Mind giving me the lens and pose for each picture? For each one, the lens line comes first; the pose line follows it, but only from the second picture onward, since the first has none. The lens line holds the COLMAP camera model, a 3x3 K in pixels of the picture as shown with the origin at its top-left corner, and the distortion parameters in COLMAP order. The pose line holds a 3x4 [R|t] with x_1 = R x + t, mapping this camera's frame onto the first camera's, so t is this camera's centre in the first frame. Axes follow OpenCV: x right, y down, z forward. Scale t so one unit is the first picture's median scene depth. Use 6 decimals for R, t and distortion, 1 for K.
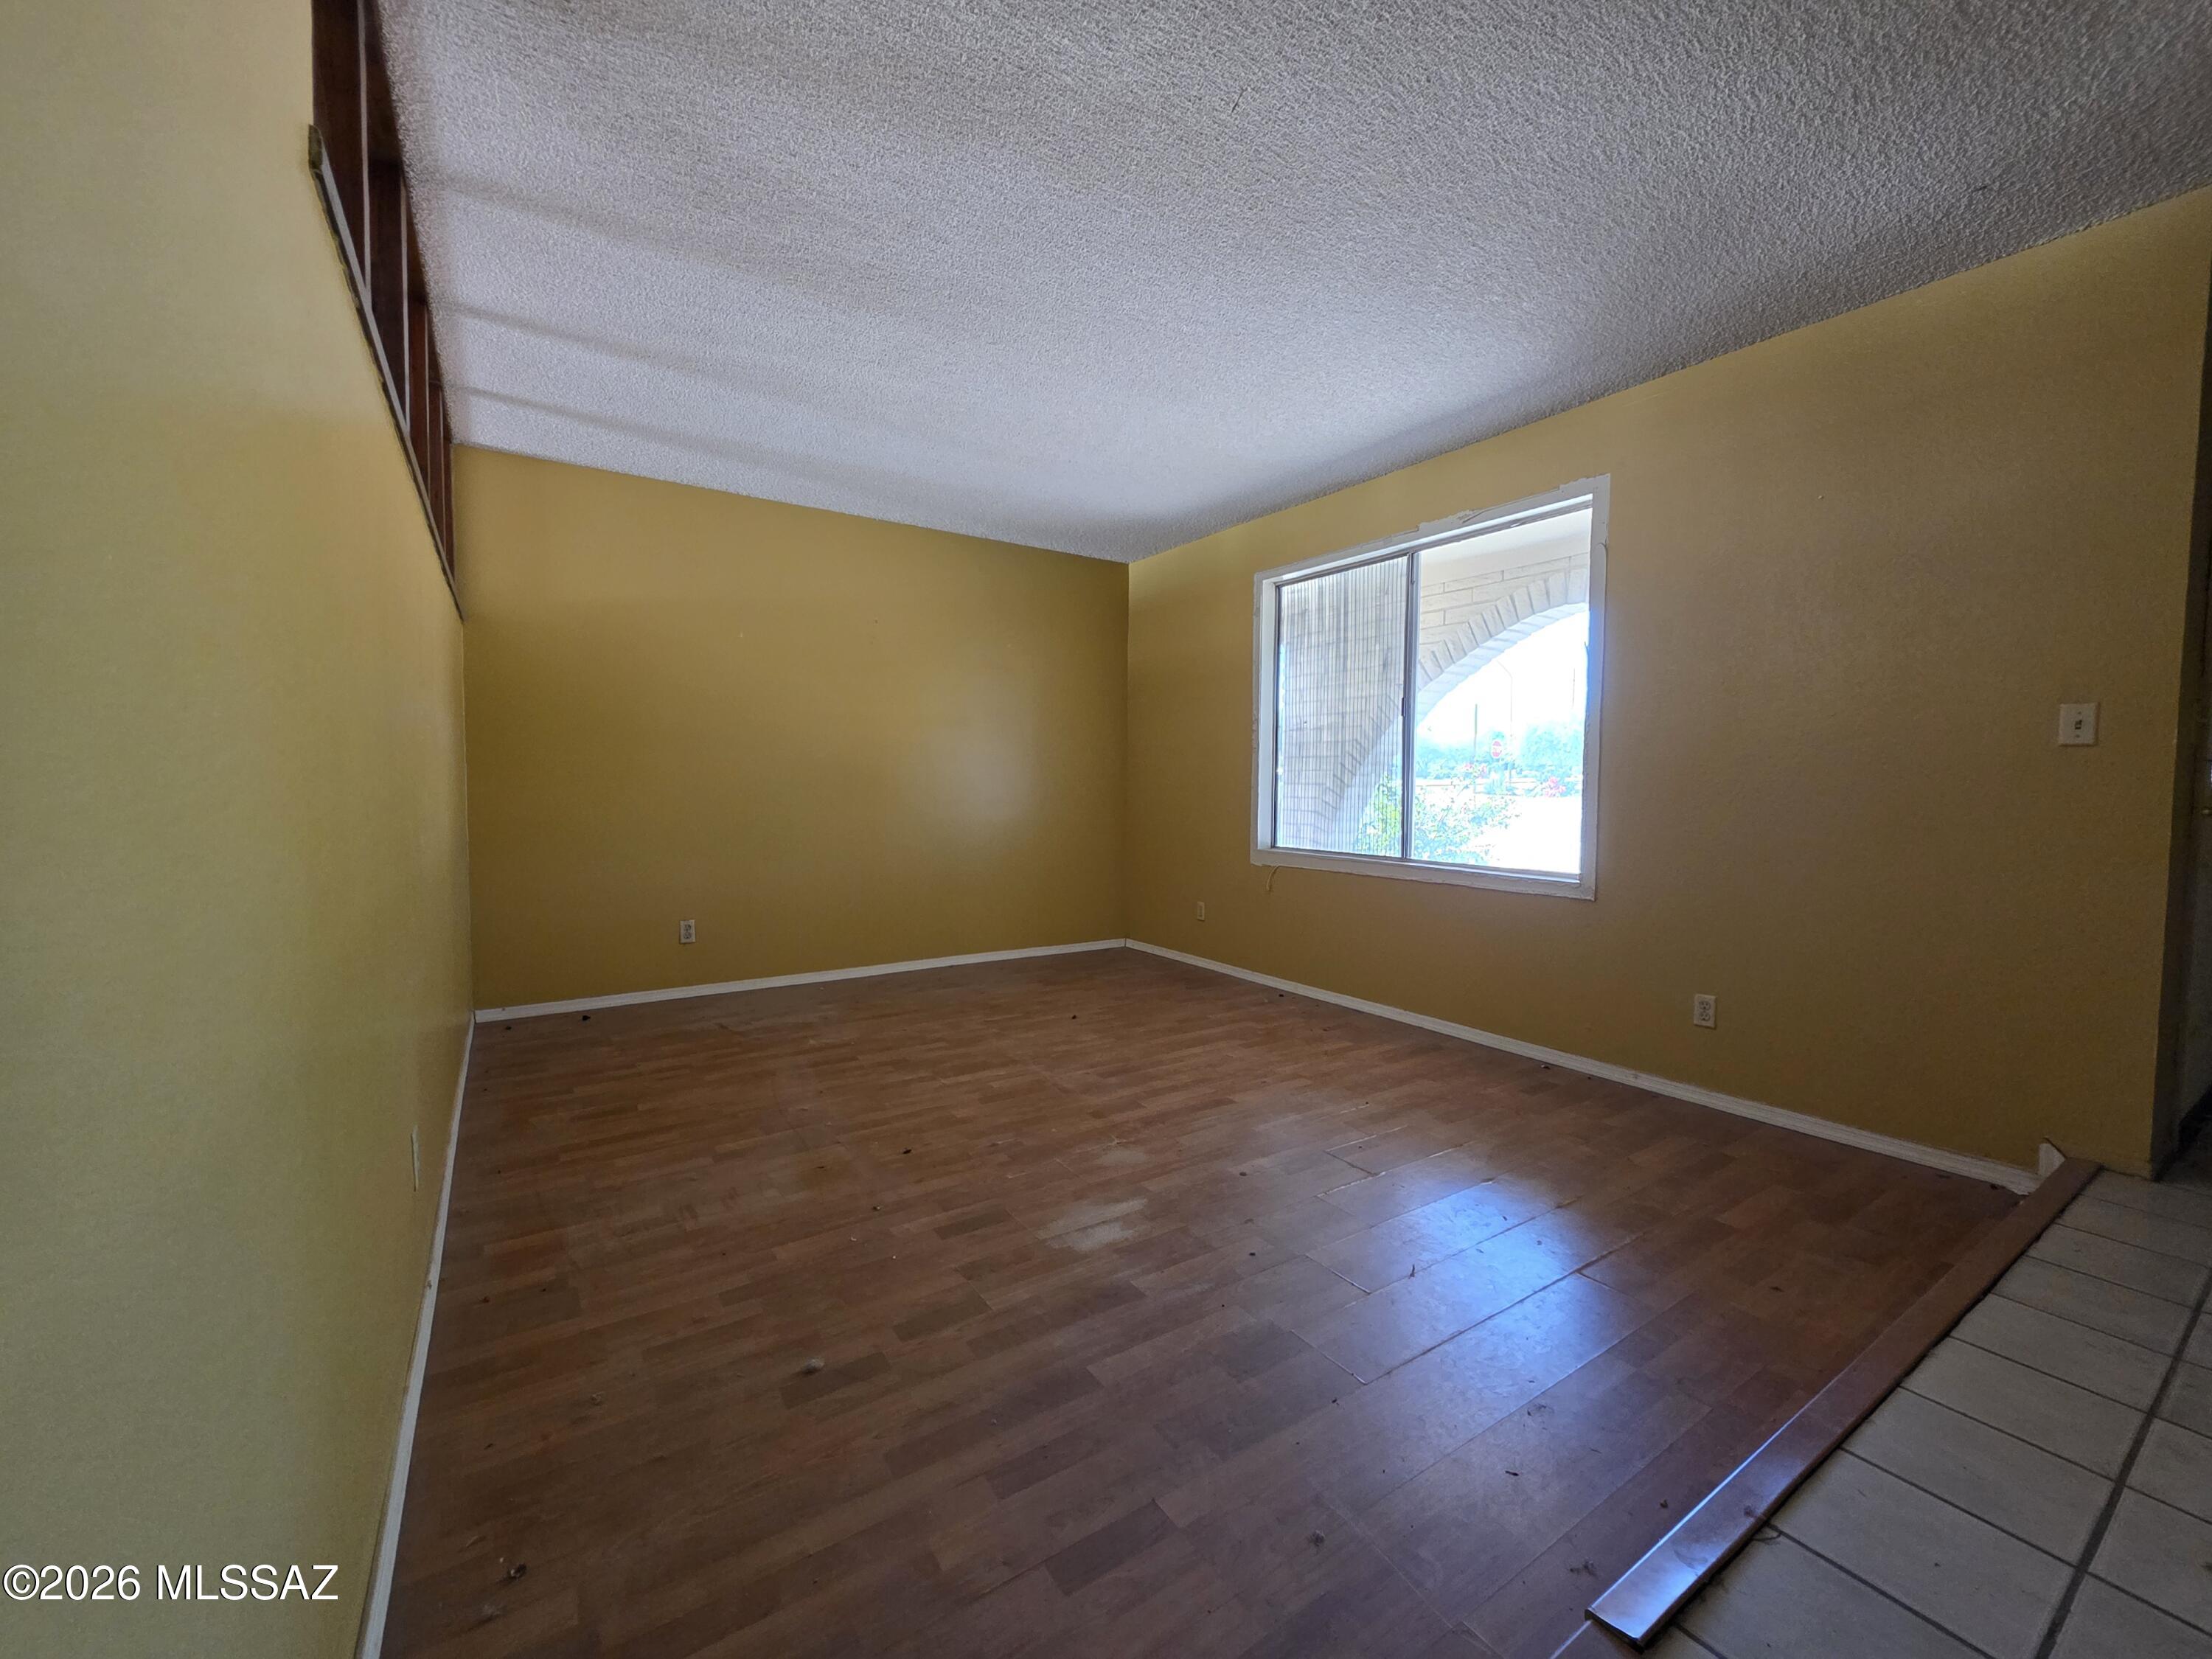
lens RADIAL K [[882.5, 0, 1100.6], [0, 882.5, 830.9], [0, 0, 1]] dist [0.001202, 0.000385]
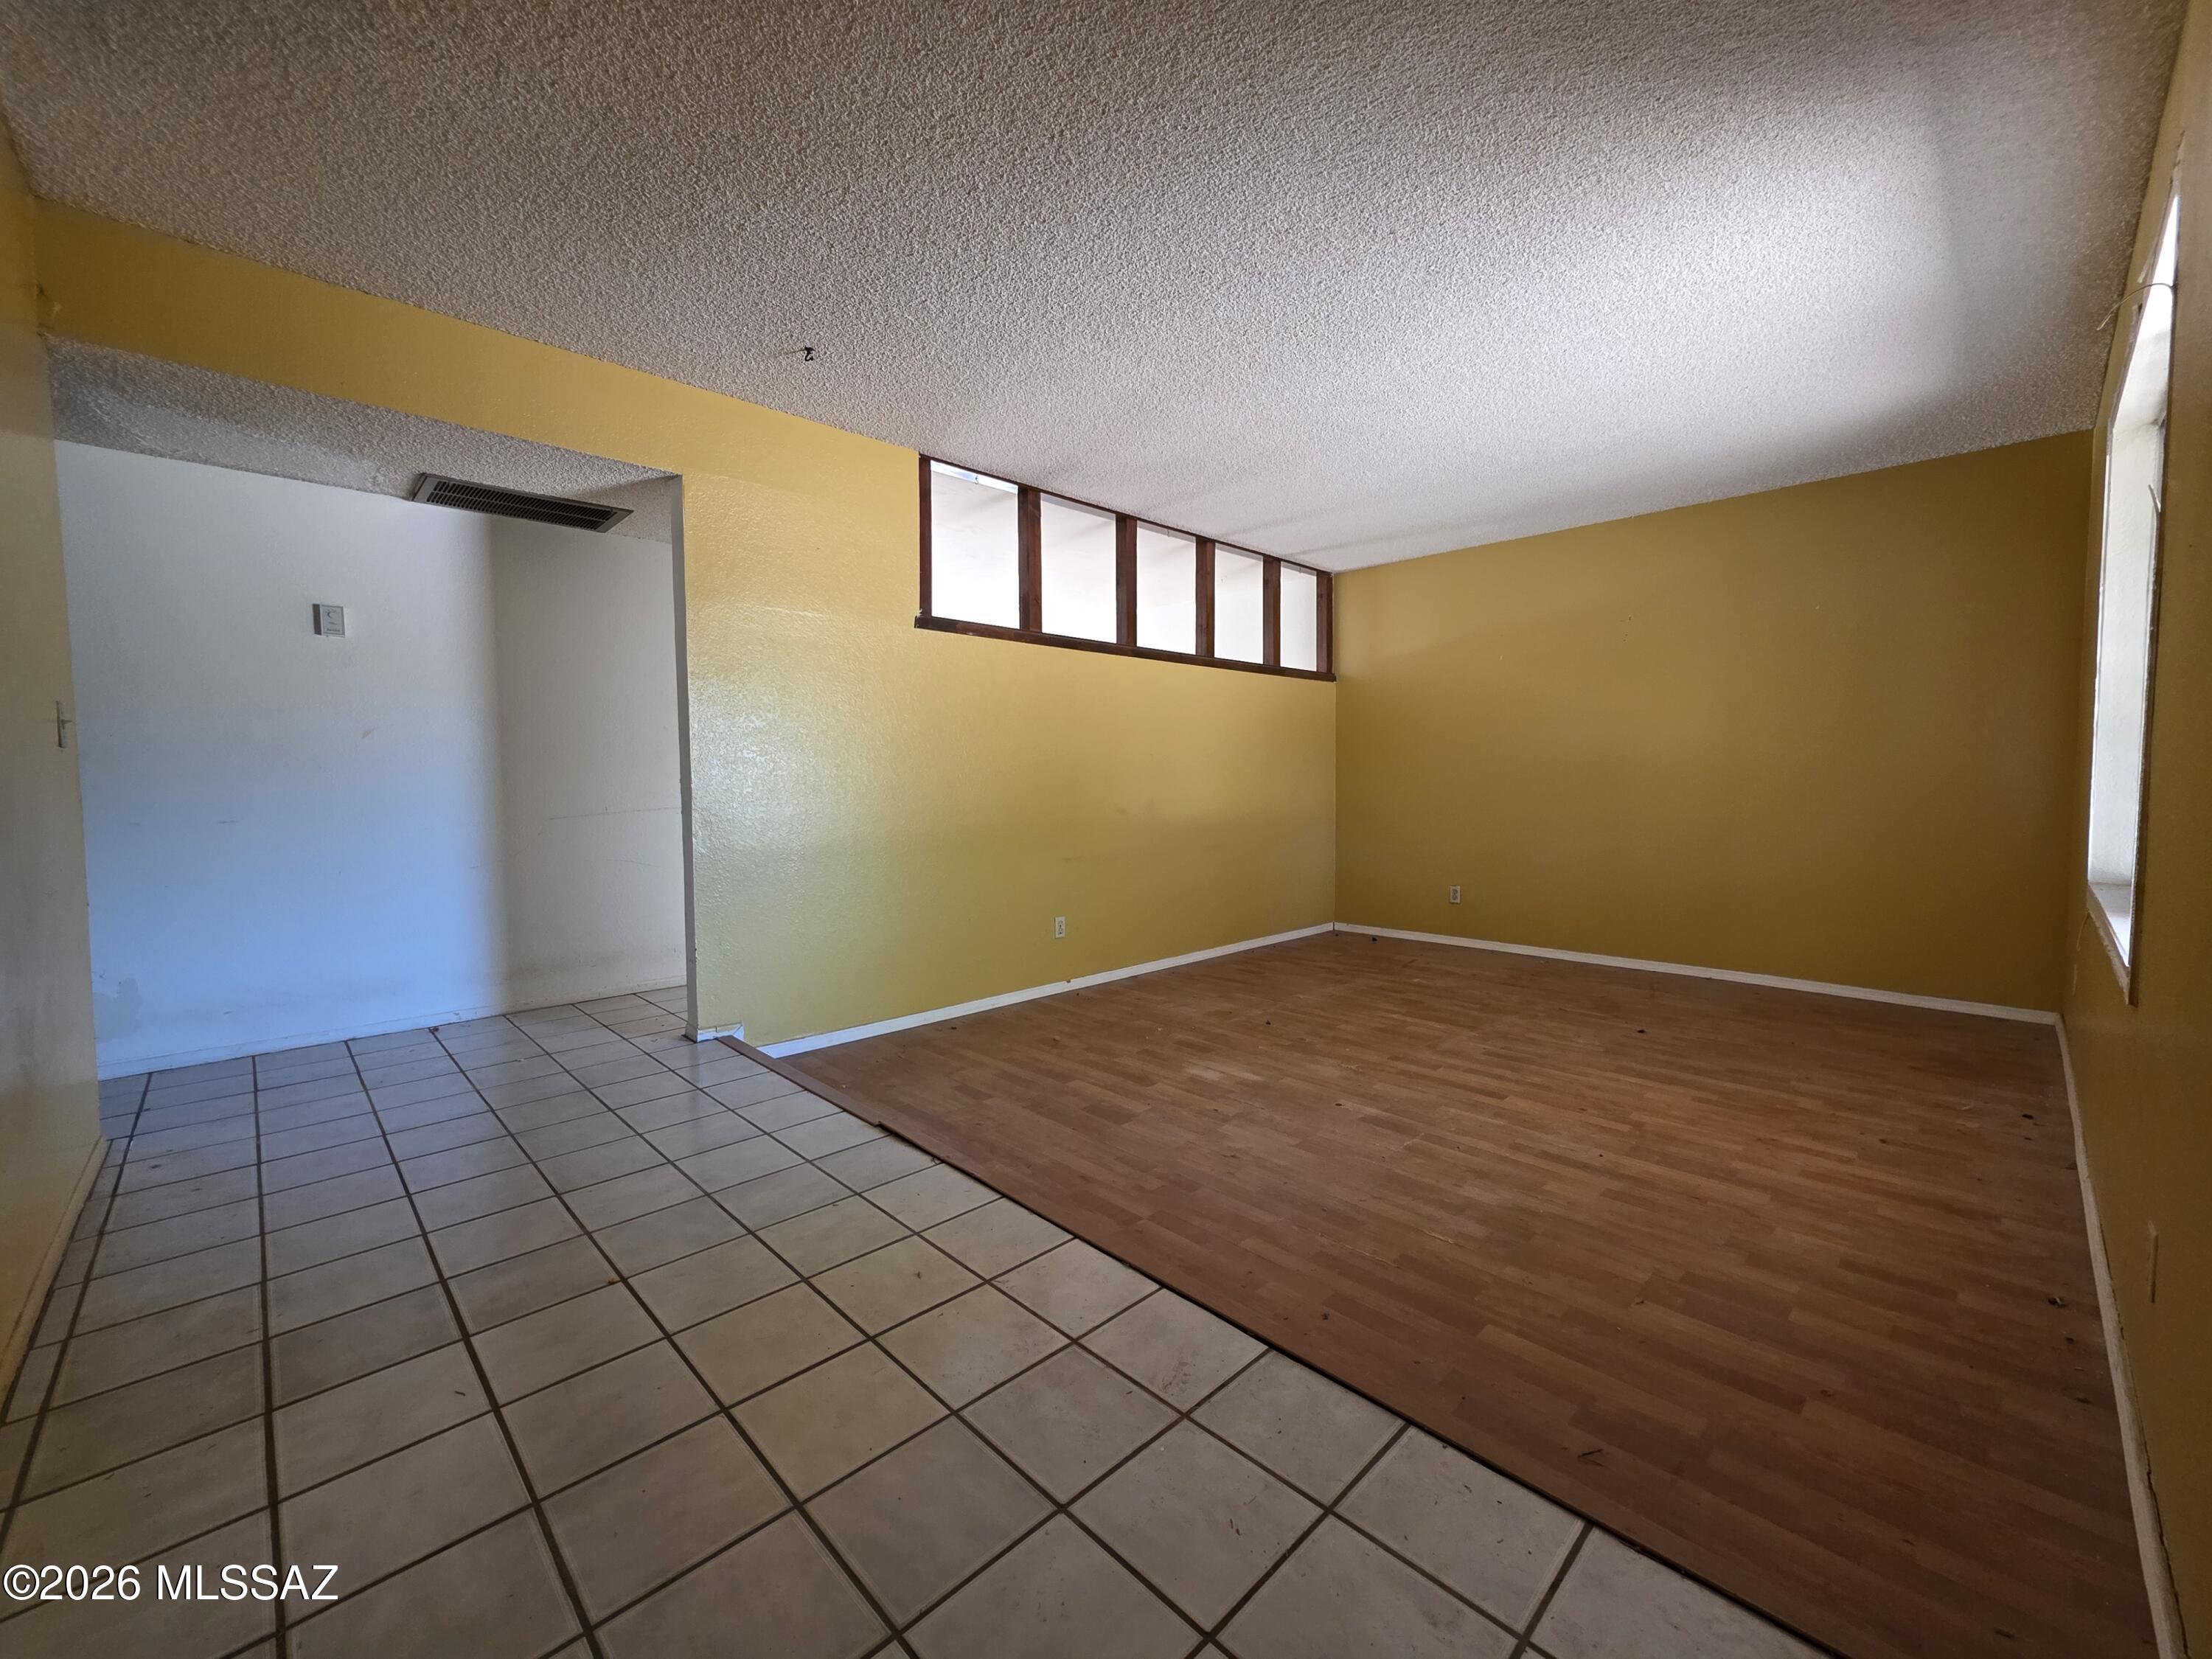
lens RADIAL K [[882.5, 0, 1107.7], [0, 882.5, 828.8], [0, 0, 1]] dist [0.001202, 0.000385]
pose [[0.185970, 0.046495, -0.981455, 1.025808], [-0.043956, 0.998273, 0.038962, -0.015706], [0.981572, 0.035895, 0.187693, 0.366976]]
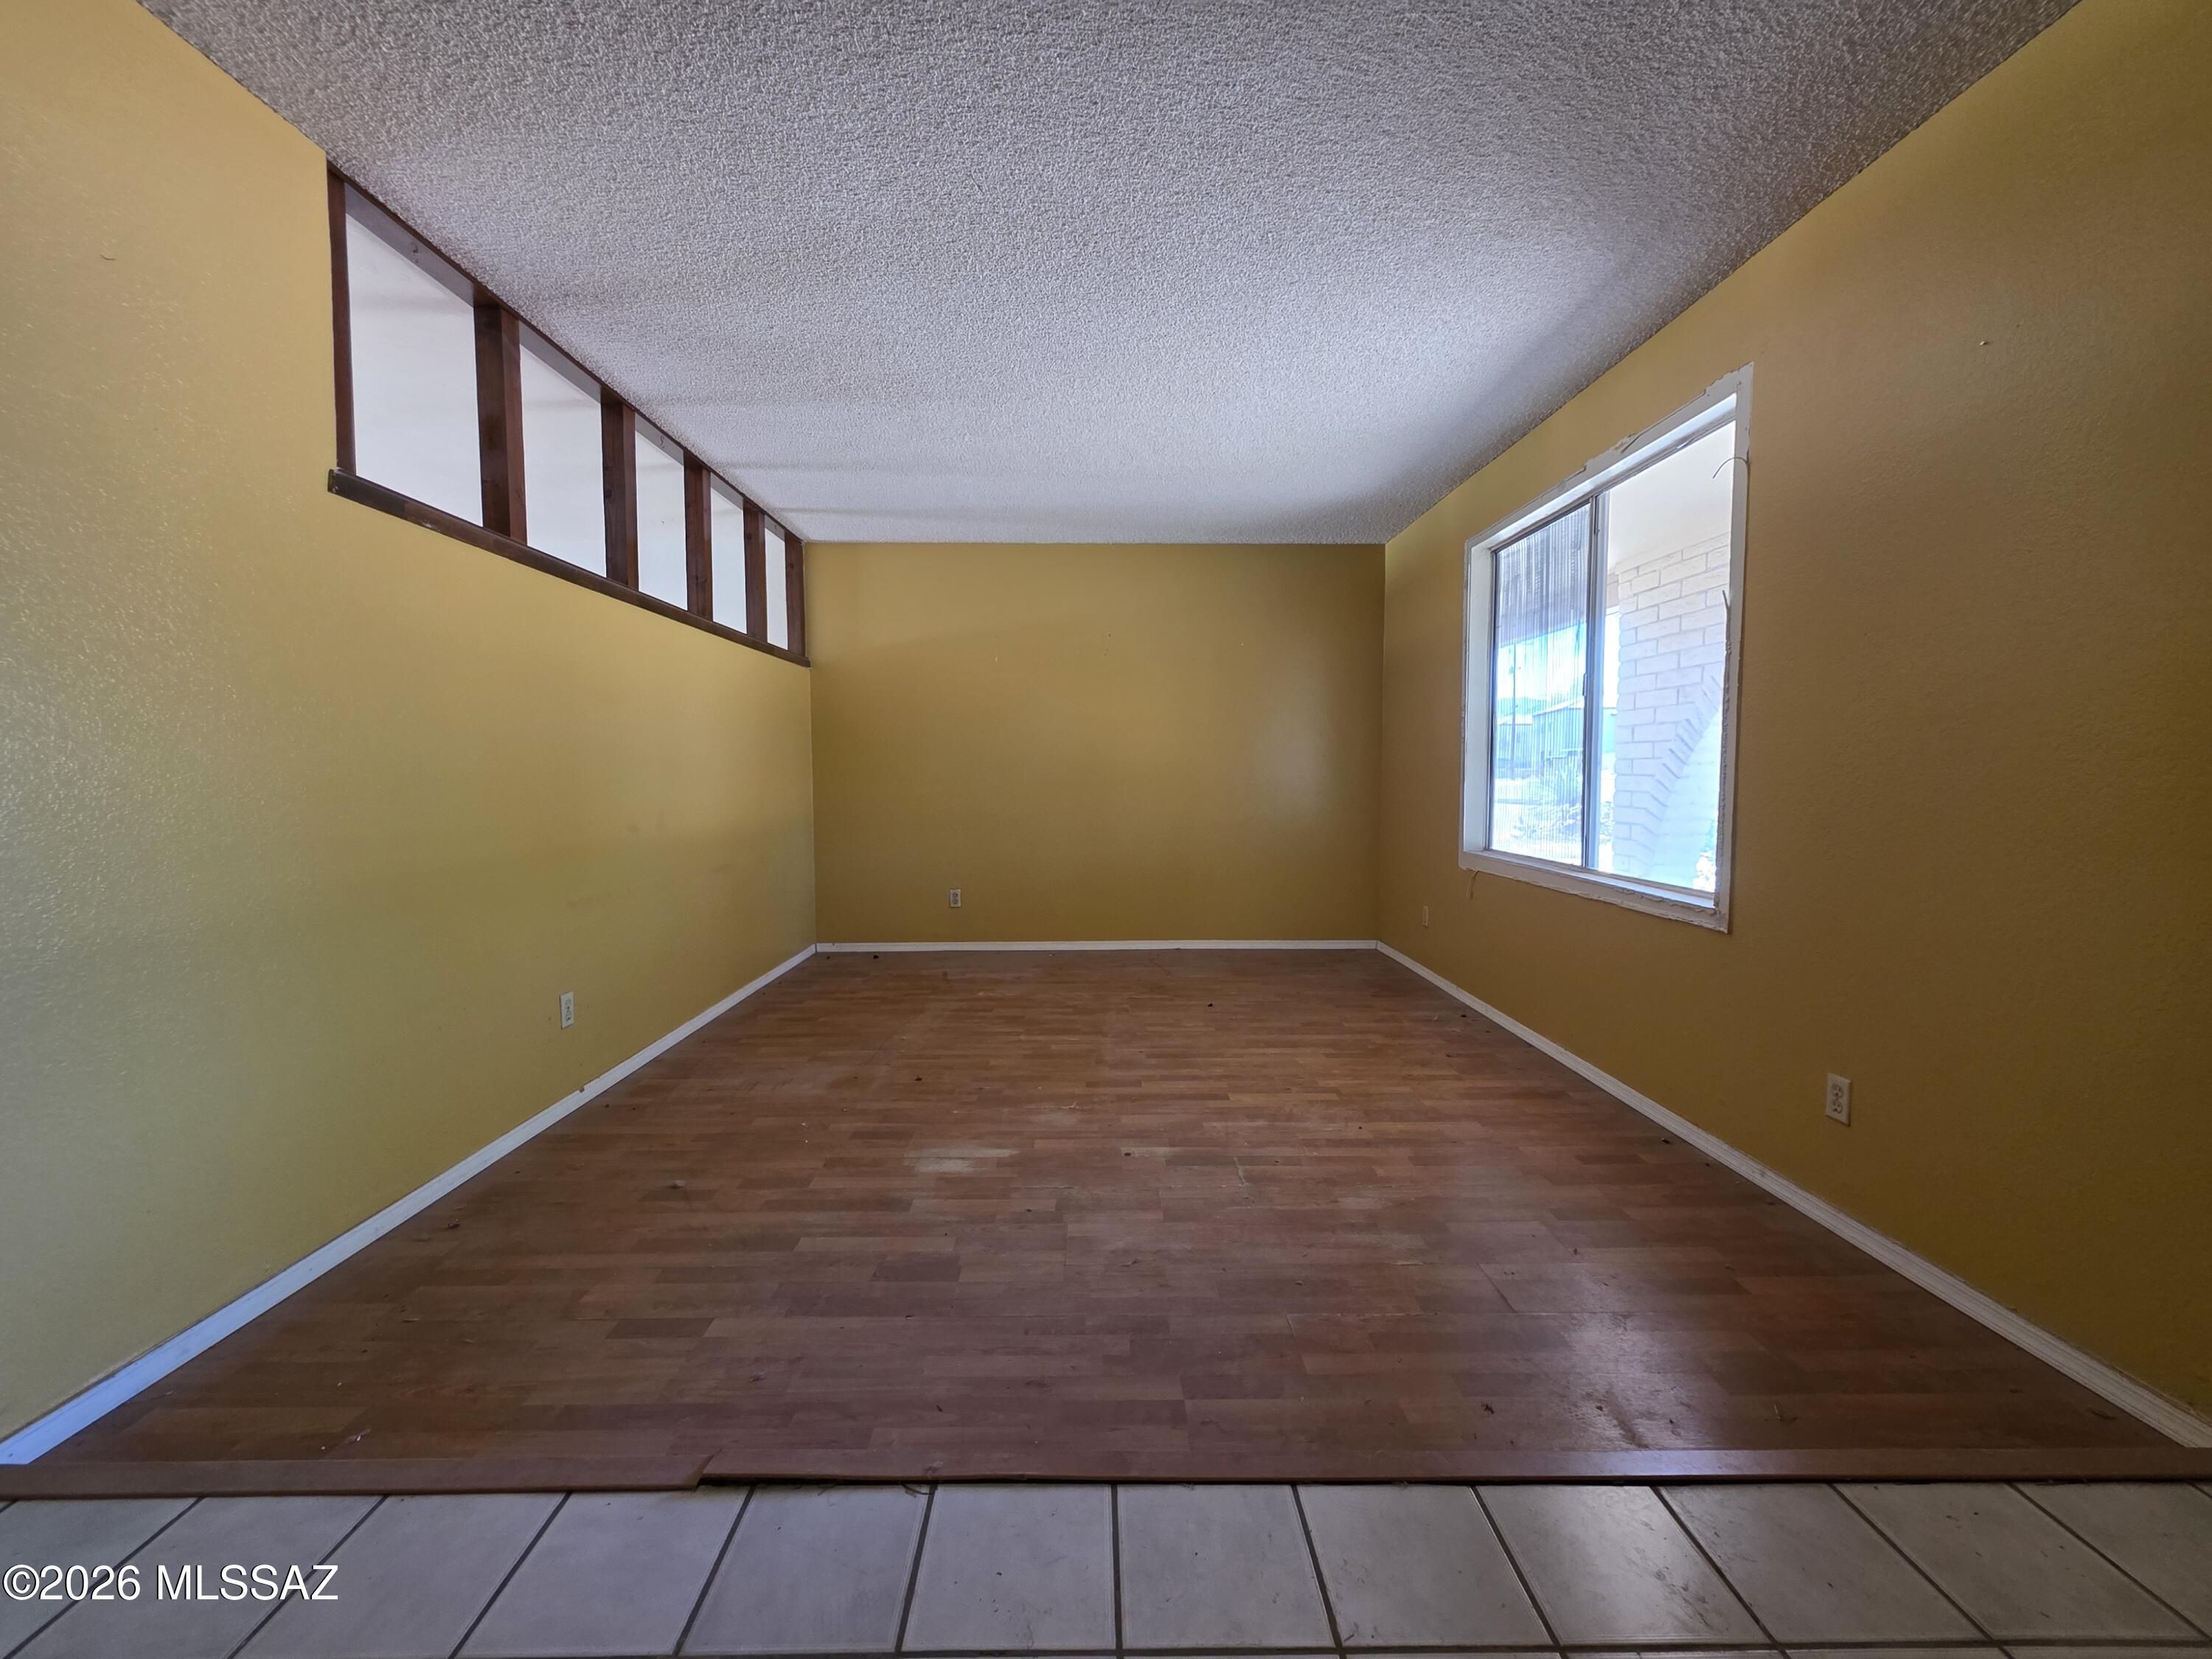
lens RADIAL K [[882.5, 0, 1101.2], [0, 882.5, 832.0], [0, 0, 1]] dist [0.001202, 0.000385]
pose [[0.839444, 0.026438, -0.542802, 0.565092], [-0.019644, 0.999639, 0.018309, -0.012028], [0.543091, -0.004707, 0.839661, 0.081173]]
